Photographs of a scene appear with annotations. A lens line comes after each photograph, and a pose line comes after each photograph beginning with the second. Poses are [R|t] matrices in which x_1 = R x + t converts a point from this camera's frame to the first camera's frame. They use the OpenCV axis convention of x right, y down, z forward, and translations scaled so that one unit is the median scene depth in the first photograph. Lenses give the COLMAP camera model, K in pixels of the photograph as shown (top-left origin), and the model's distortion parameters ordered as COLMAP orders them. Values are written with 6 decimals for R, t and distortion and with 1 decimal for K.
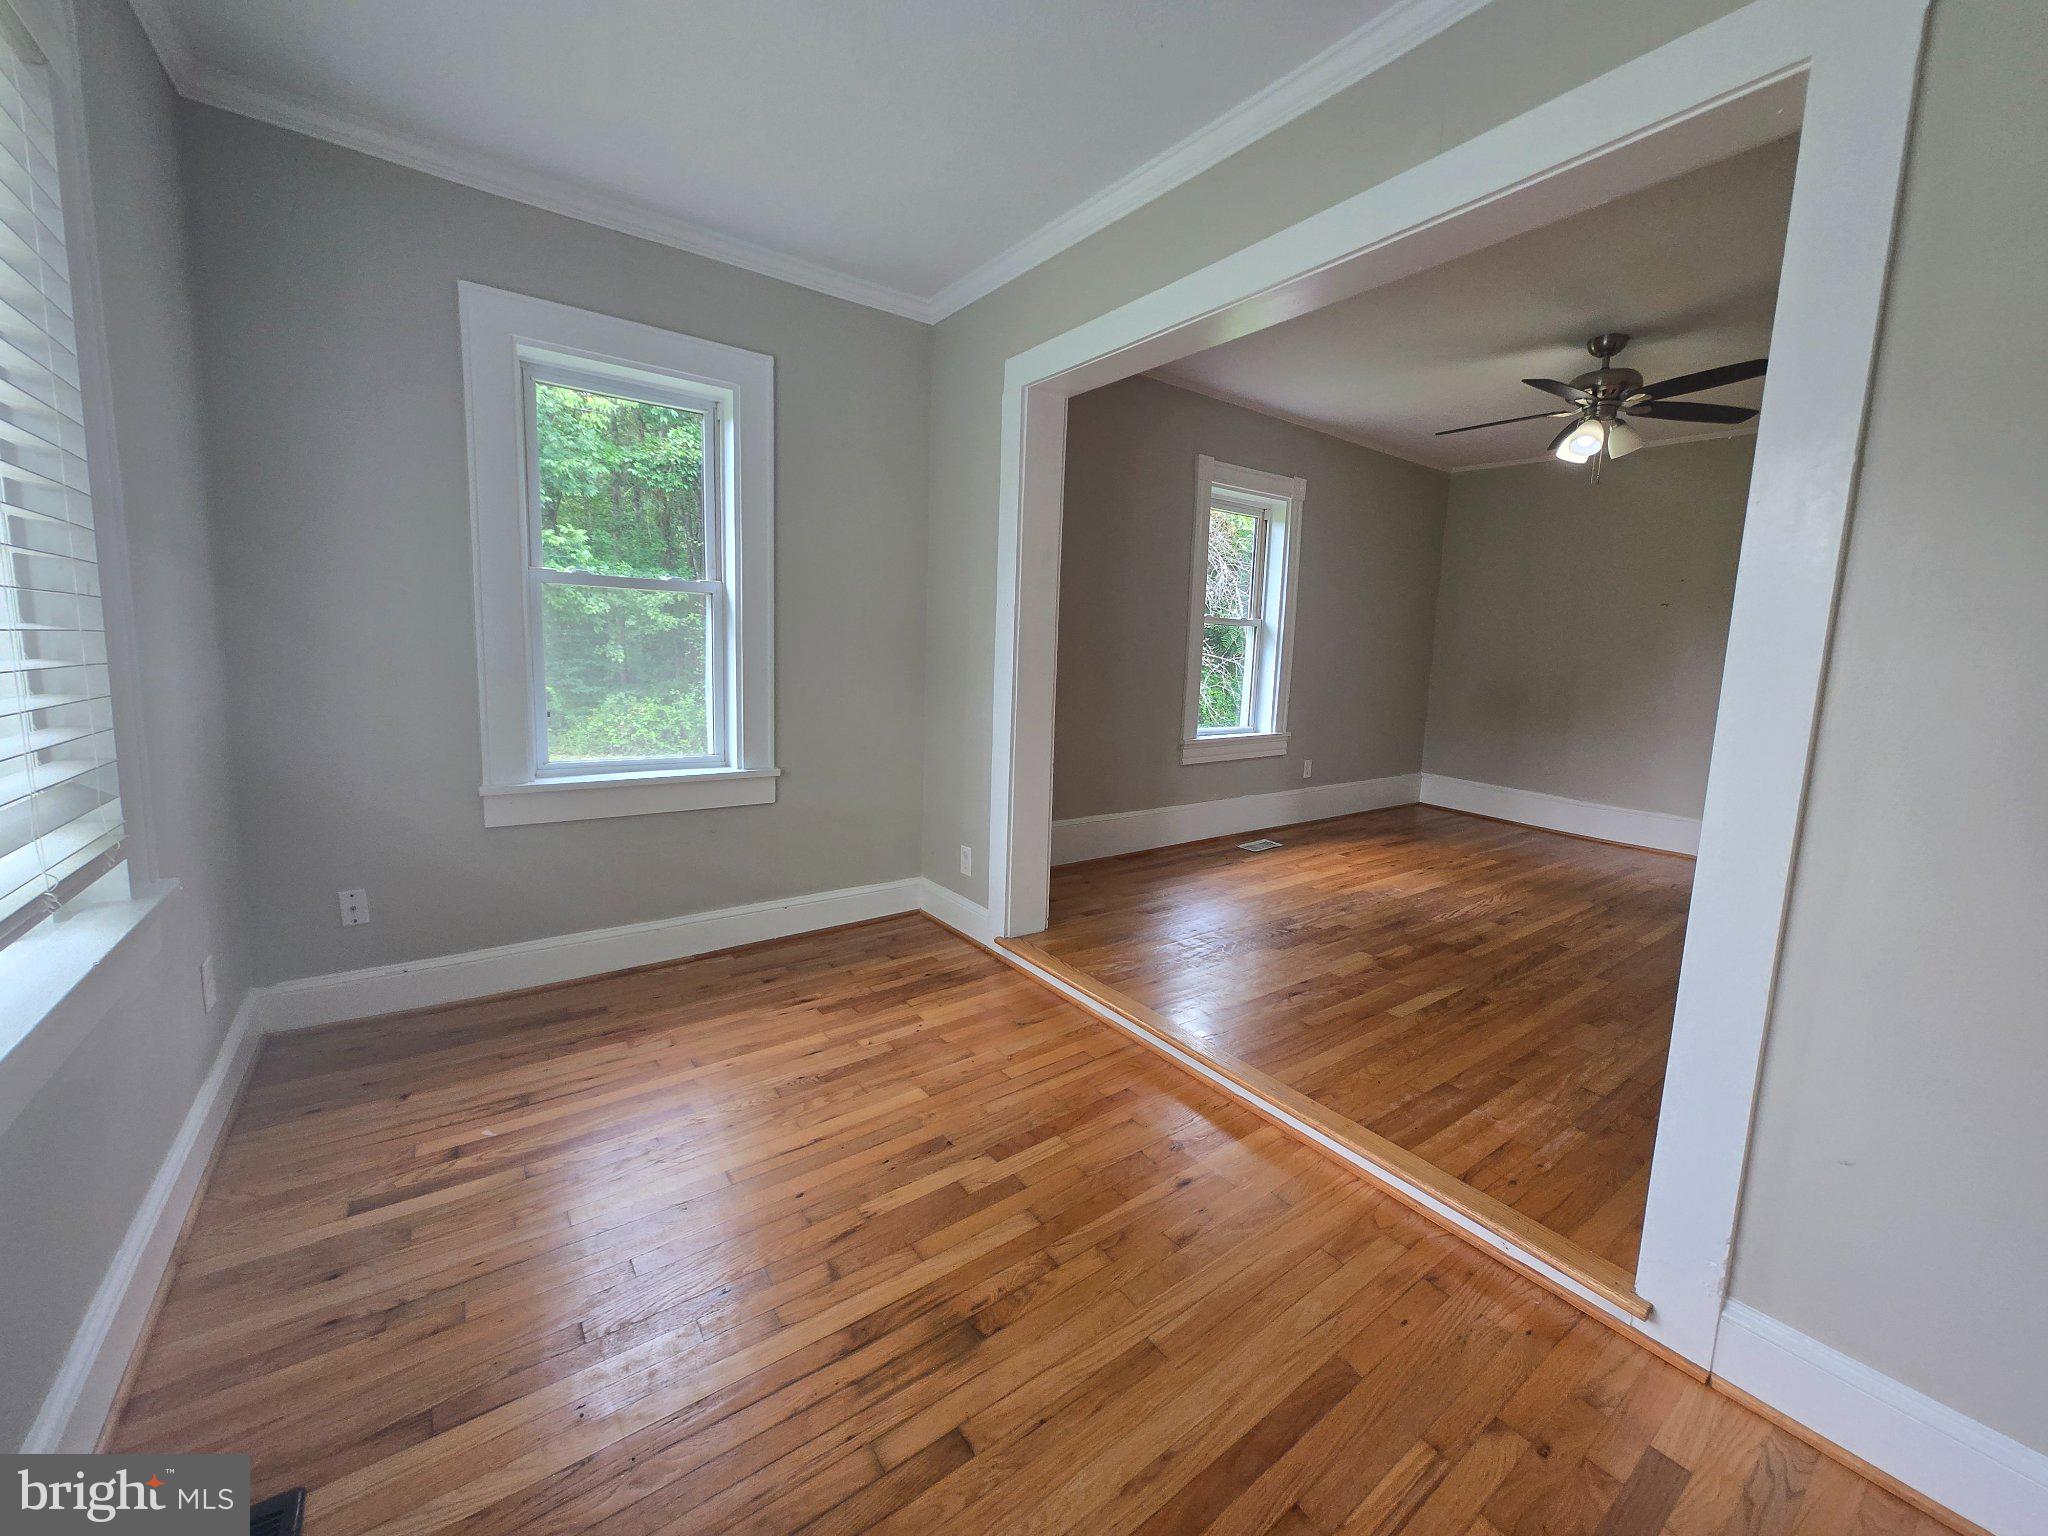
lens RADIAL K [[804.6, 0, 1028.6], [0, 804.6, 762.9], [0, 0, 1]] dist [0.001146, 0.000175]
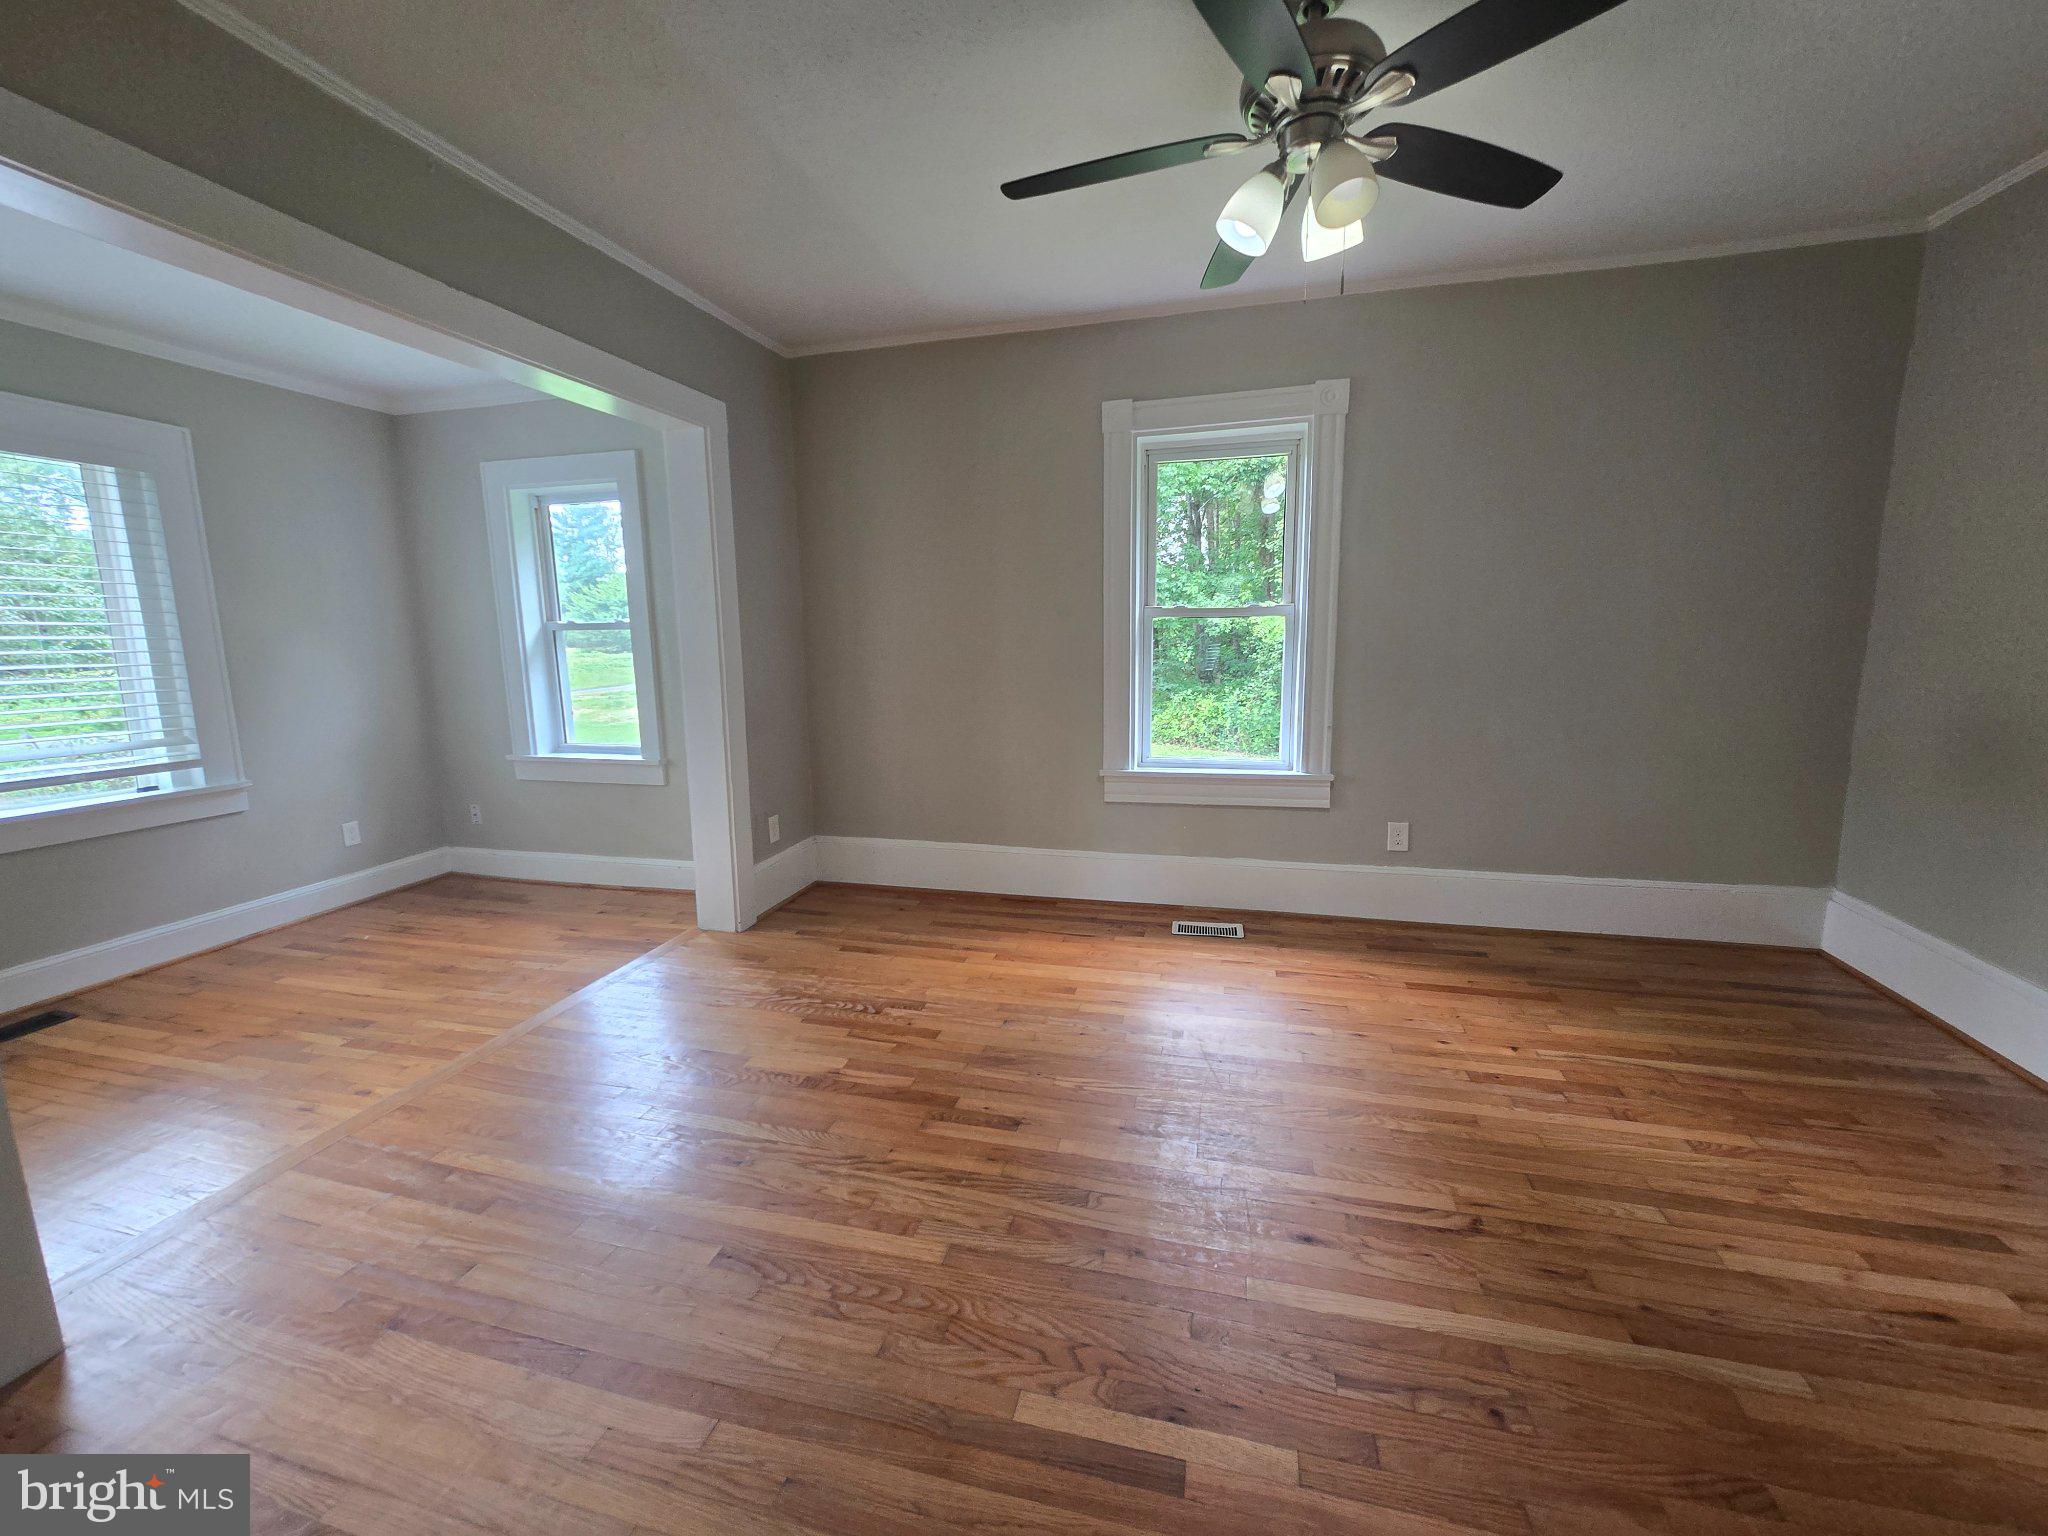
lens RADIAL K [[804.6, 0, 1025.6], [0, 804.6, 762.6], [0, 0, 1]] dist [0.001146, 0.000175]
pose [[0.621527, 0.082722, -0.779013, 1.034599], [-0.076314, 0.996073, 0.044885, -0.089103], [0.779667, 0.031553, 0.625399, 0.610843]]
